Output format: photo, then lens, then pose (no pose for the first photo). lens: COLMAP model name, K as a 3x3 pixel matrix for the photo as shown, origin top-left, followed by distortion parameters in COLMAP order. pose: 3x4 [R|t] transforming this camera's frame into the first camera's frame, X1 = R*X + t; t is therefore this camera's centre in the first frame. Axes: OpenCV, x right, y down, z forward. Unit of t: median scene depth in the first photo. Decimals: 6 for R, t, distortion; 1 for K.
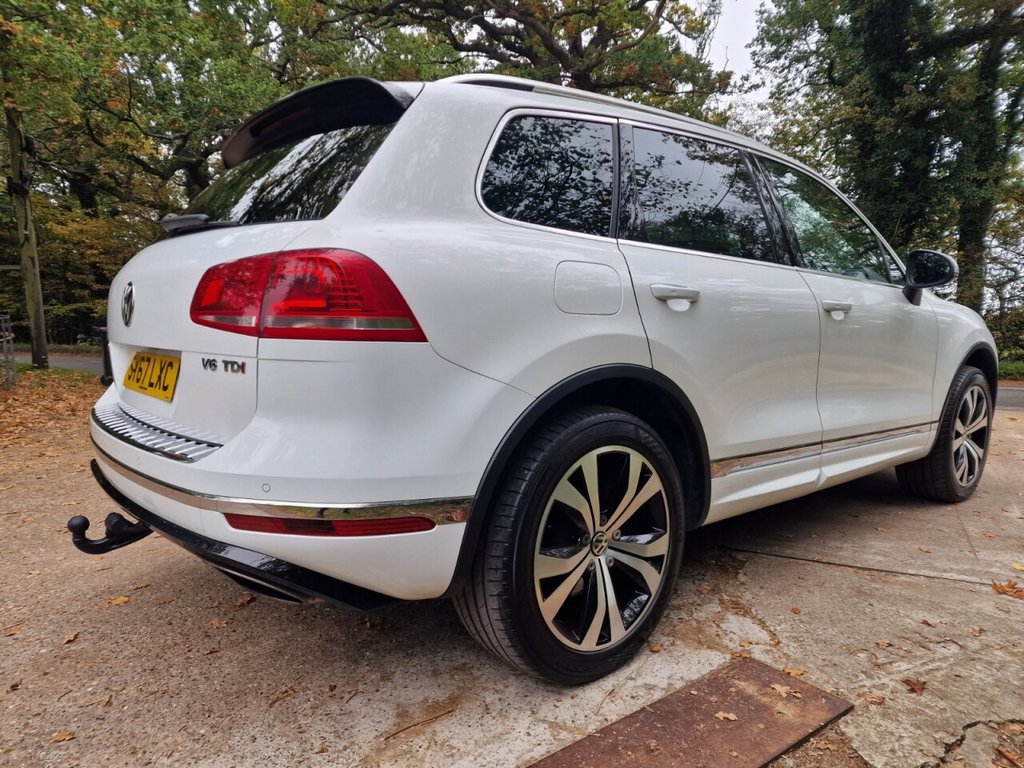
lens RADIAL K [[672.0, 0, 517.7], [0, 672.0, 386.7], [0, 0, 1]] dist [0.079364, -0.064890]
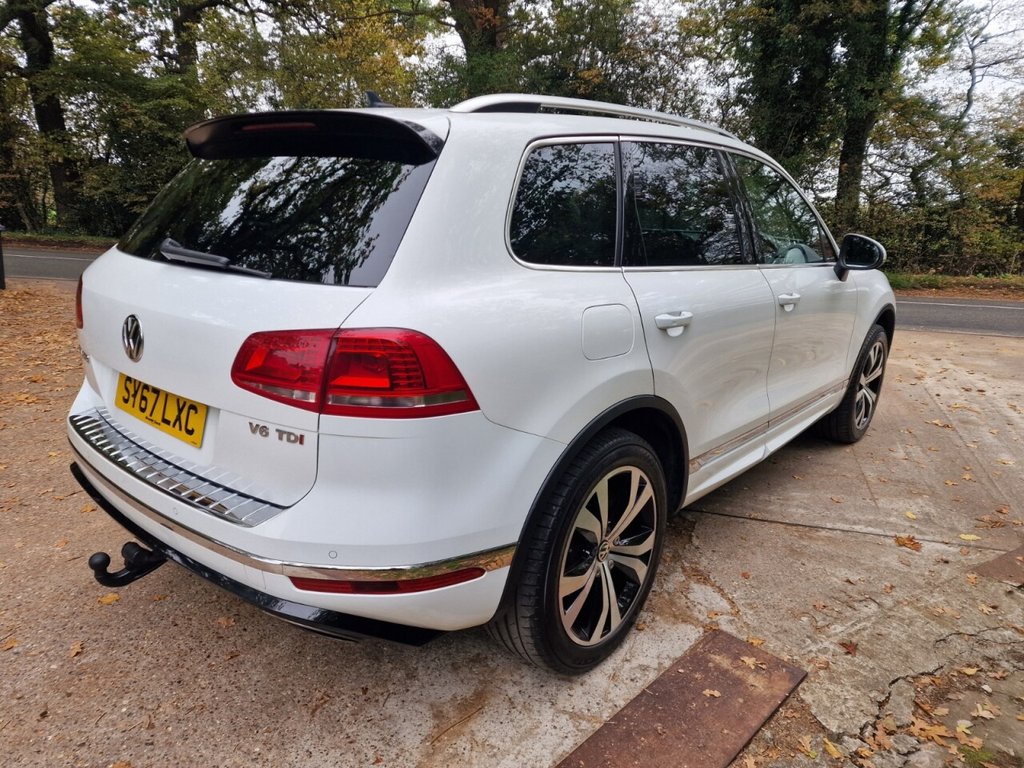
lens RADIAL K [[672.0, 0, 513.2], [0, 672.0, 379.6], [0, 0, 1]] dist [0.079364, -0.064890]
pose [[0.988058, -0.014675, 0.153381, -0.194017], [-0.010147, 0.987096, 0.159808, -0.224968], [-0.153747, -0.159456, 0.975159, -0.023177]]
